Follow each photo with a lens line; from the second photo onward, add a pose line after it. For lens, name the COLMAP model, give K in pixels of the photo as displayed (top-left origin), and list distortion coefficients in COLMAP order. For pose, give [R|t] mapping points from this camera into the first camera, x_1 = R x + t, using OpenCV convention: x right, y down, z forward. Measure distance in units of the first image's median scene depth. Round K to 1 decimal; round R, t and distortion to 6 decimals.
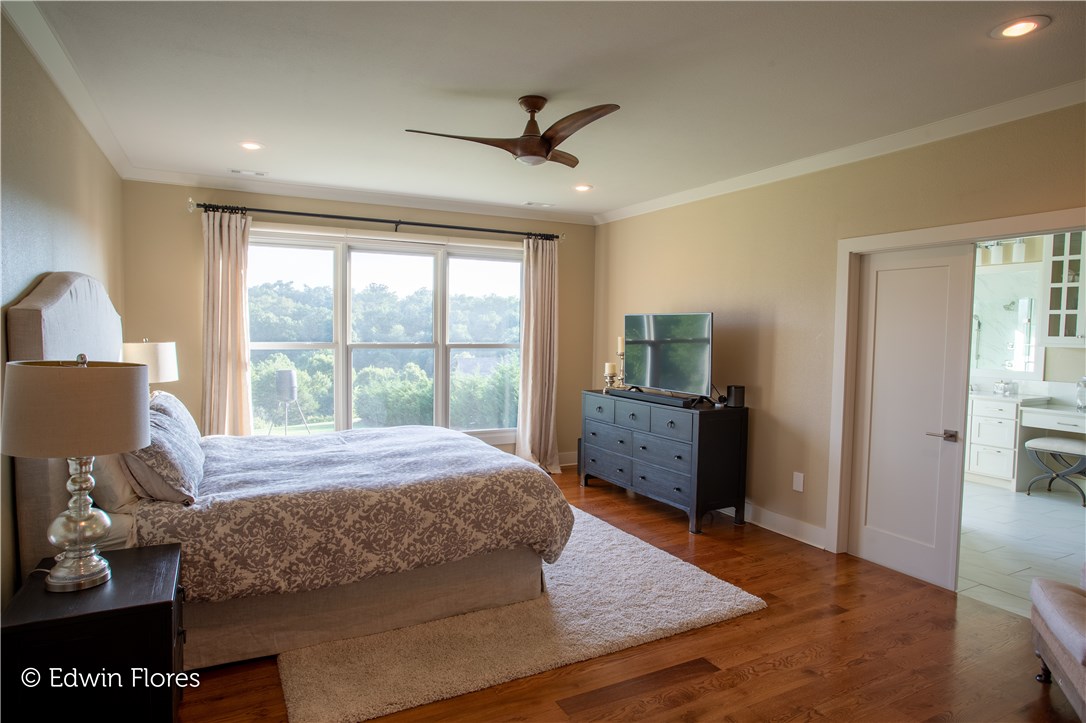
lens RADIAL K [[642.4, 0, 543.0], [0, 642.4, 361.5], [0, 0, 1]] dist [-0.002475, -0.000269]
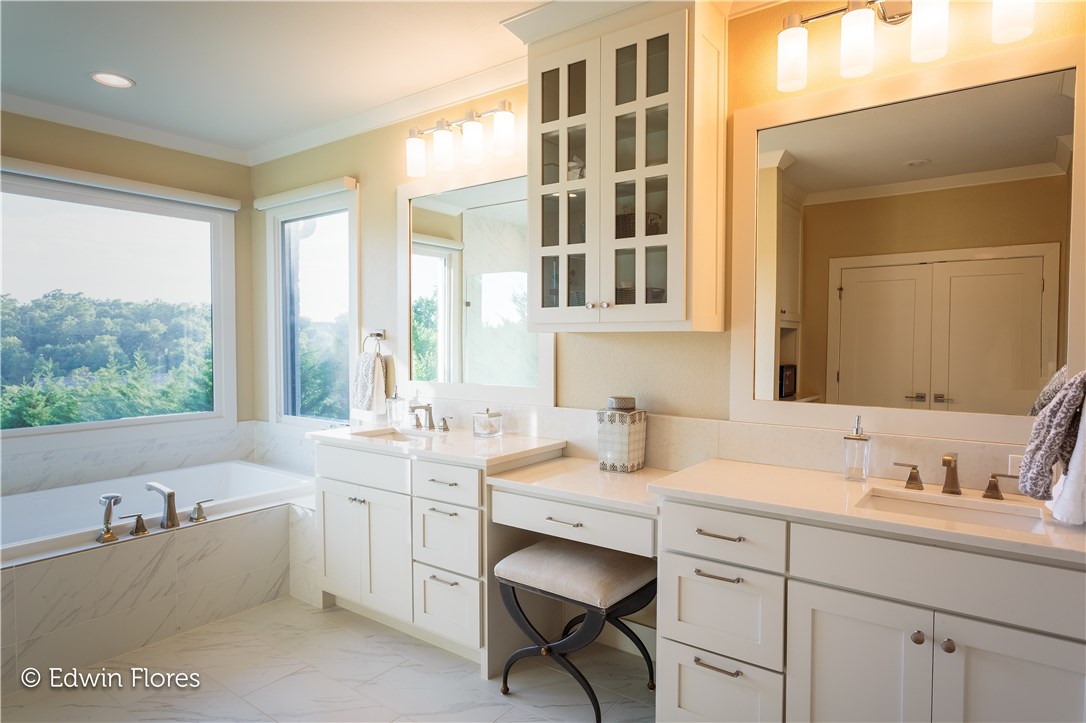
lens RADIAL K [[642.4, 0, 543.0], [0, 642.4, 361.5], [0, 0, 1]] dist [-0.002475, -0.000269]
pose [[0.903863, -0.025925, 0.427035, 0.598868], [0.032322, 0.999448, -0.007737, 0.000235], [-0.426598, 0.020796, 0.904202, 0.604039]]
